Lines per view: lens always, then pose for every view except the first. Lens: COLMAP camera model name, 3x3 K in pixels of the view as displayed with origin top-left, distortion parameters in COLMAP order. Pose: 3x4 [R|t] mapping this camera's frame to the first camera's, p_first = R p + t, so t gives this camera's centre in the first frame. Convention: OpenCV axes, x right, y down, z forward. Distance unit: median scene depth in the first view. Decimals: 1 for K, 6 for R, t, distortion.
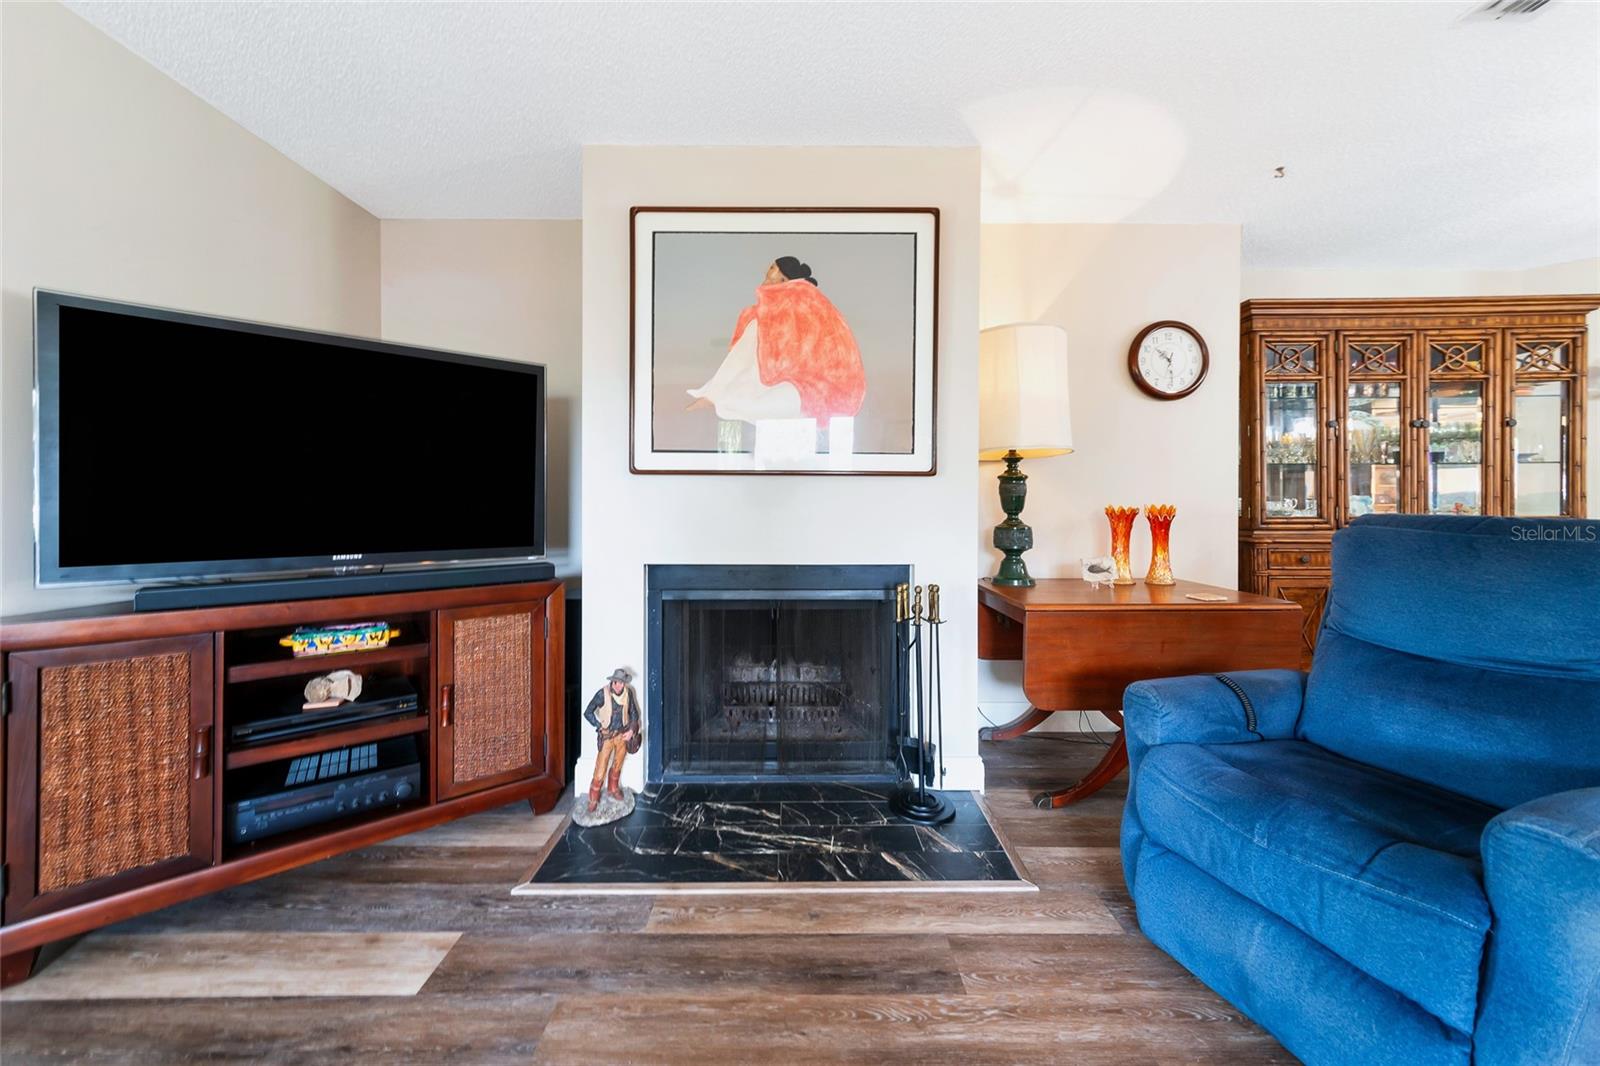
lens RADIAL K [[594.7, 0, 761.3], [0, 594.7, 493.3], [0, 0, 1]] dist [0.000921, 0.001983]
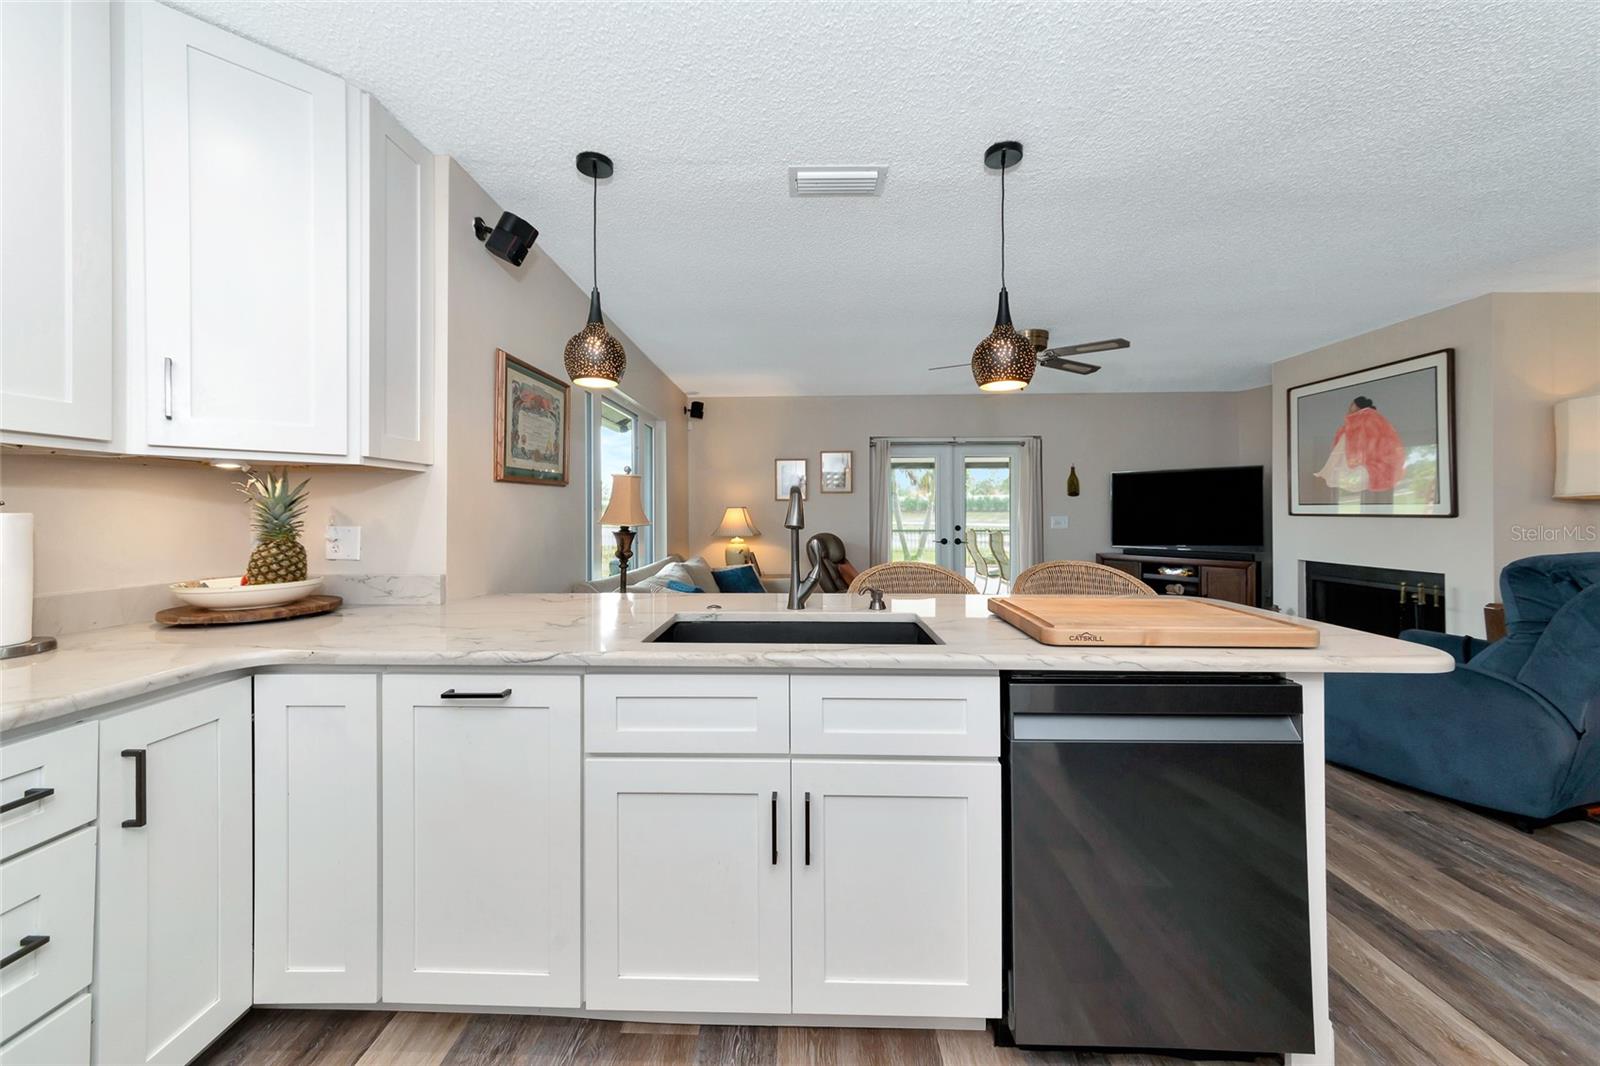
lens RADIAL K [[594.7, 0, 794.1], [0, 594.7, 506.8], [0, 0, 1]] dist [0.000921, 0.001983]
pose [[-0.014251, -0.012436, -0.999821, 2.147870], [0.006569, 0.999900, -0.012531, -0.054504], [0.999877, -0.006746, -0.014168, -0.809576]]
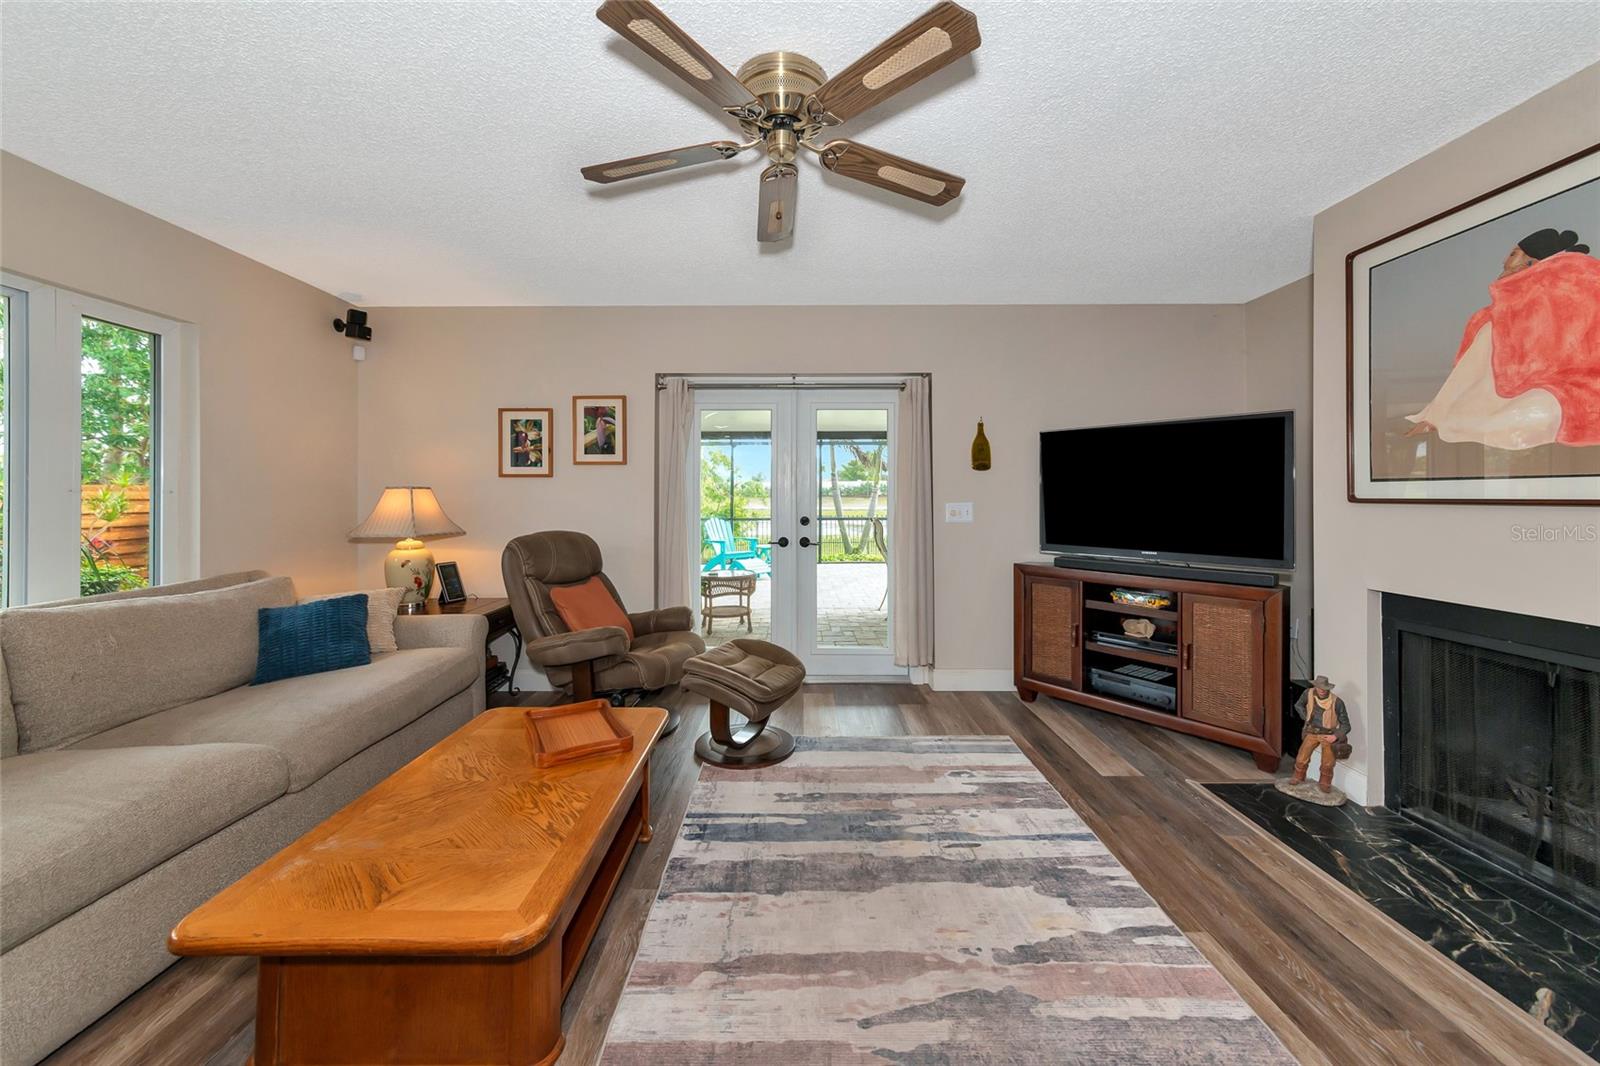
lens RADIAL K [[594.7, 0, 801.7], [0, 594.7, 494.8], [0, 0, 1]] dist [0.000921, 0.001983]
pose [[0.006409, -0.006341, -0.999959, 0.951315], [0.005392, 0.999966, -0.006306, -0.050574], [0.999965, -0.005352, 0.006443, 0.006216]]
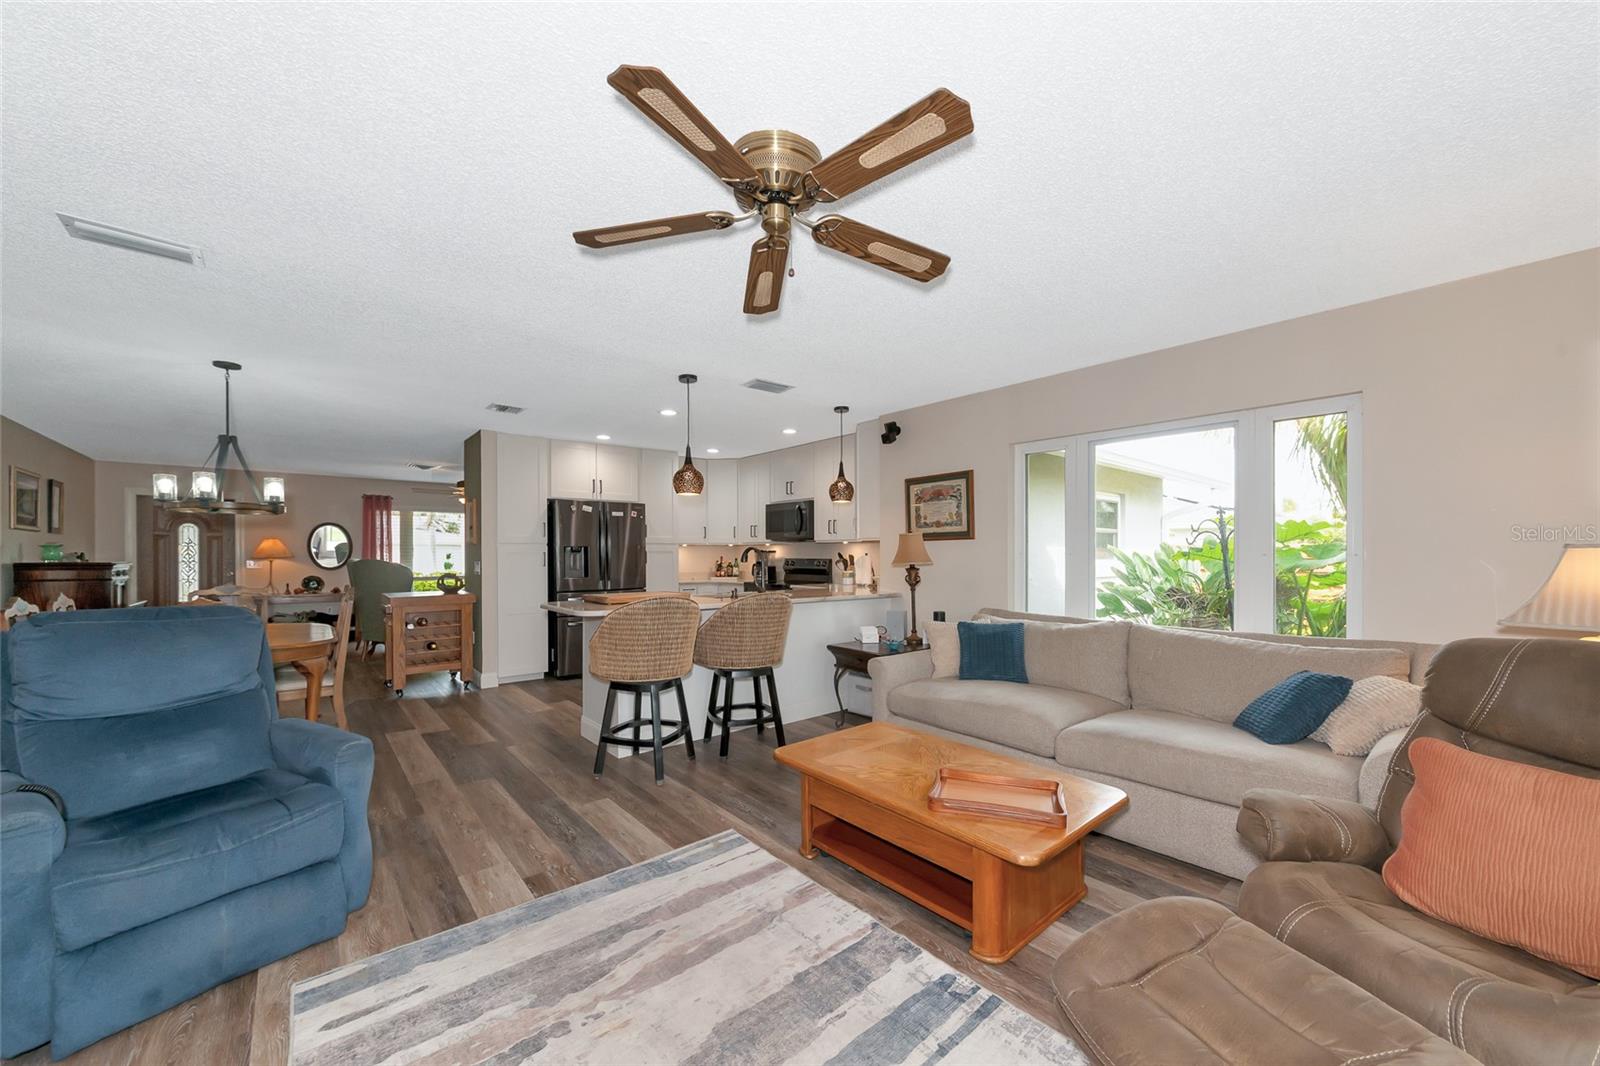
lens RADIAL K [[594.7, 0, 804.2], [0, 594.7, 549.8], [0, 0, 1]] dist [0.000921, 0.001983]
pose [[-0.646745, 0.003045, 0.762700, -0.699763], [-0.002141, 0.999981, -0.005809, -0.071312], [-0.762703, -0.005390, -0.646726, 0.556732]]
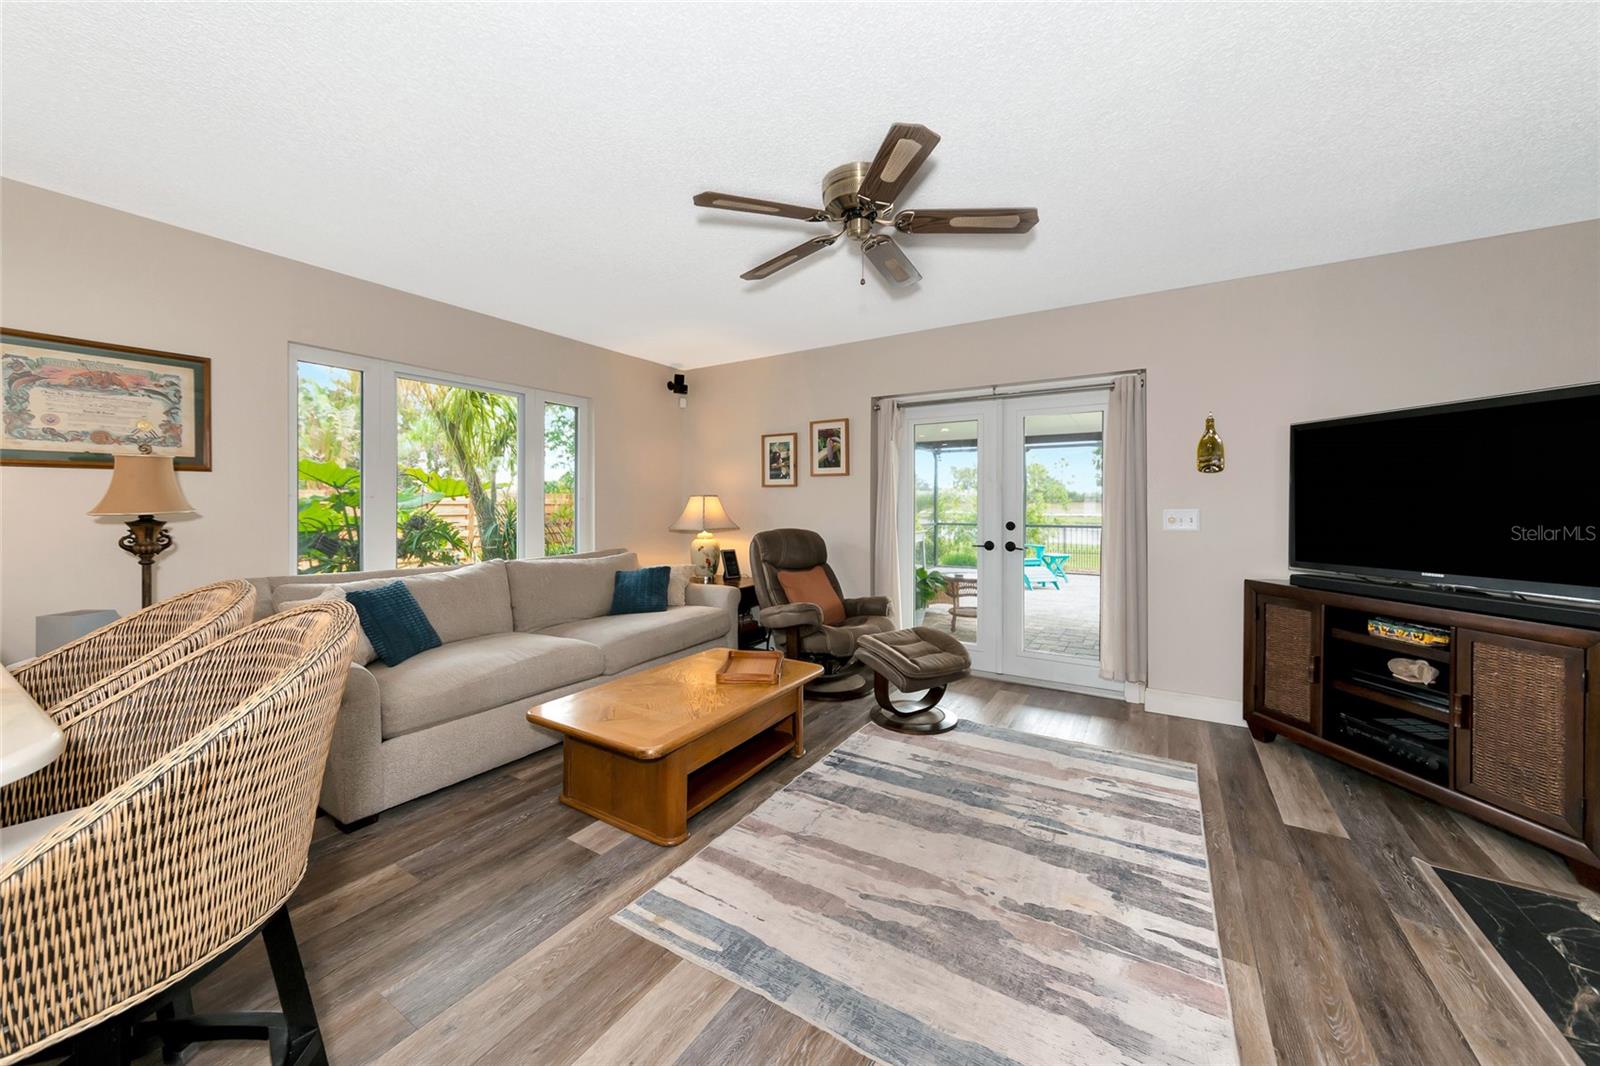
lens RADIAL K [[594.7, 0, 796.9], [0, 594.7, 501.6], [0, 0, 1]] dist [0.000921, 0.001983]
pose [[-0.525433, -0.005860, -0.850815, 1.102450], [0.001264, 0.999970, -0.007668, -0.043768], [0.850834, -0.005104, -0.525409, 0.492244]]
